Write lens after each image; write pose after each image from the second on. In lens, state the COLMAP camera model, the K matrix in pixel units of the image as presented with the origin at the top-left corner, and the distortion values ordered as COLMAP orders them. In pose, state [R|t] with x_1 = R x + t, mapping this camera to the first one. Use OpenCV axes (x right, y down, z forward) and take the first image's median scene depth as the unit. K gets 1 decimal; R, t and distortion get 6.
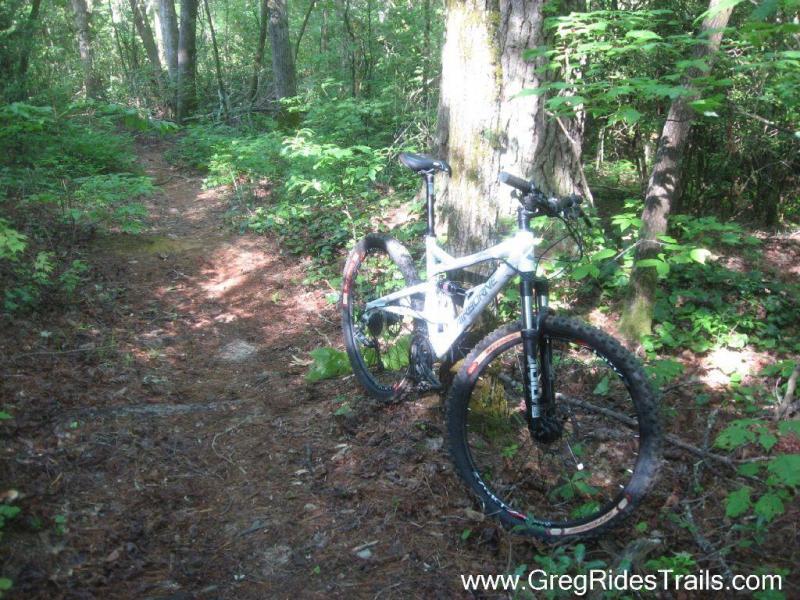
lens RADIAL K [[848.3, 0, 400.6], [0, 848.3, 302.4], [0, 0, 1]] dist [-0.122066, 0.000000]
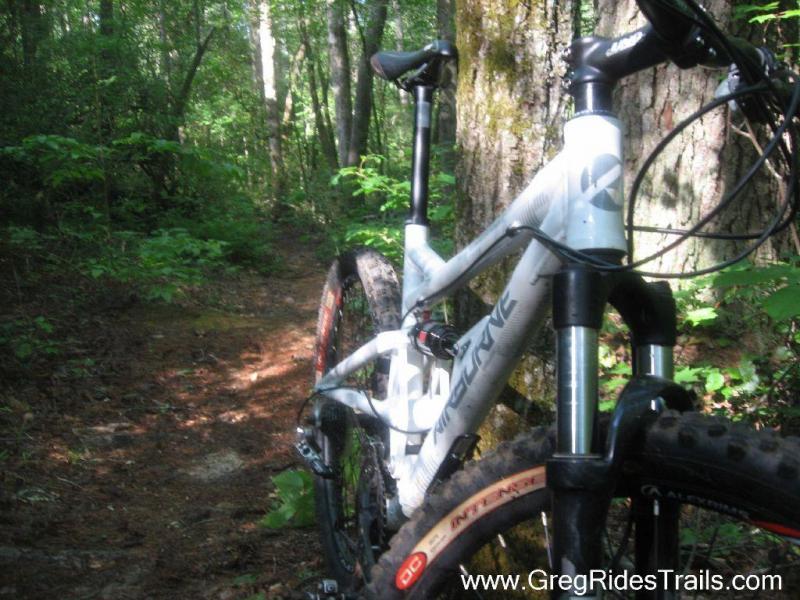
lens RADIAL K [[848.3, 0, 398.5], [0, 848.3, 296.5], [0, 0, 1]] dist [-0.122066, 0.000000]
pose [[0.972173, 0.043107, -0.230264, 0.080975], [-0.078599, 0.985969, -0.147264, 0.013369], [0.220685, 0.161264, 0.961921, 0.383300]]
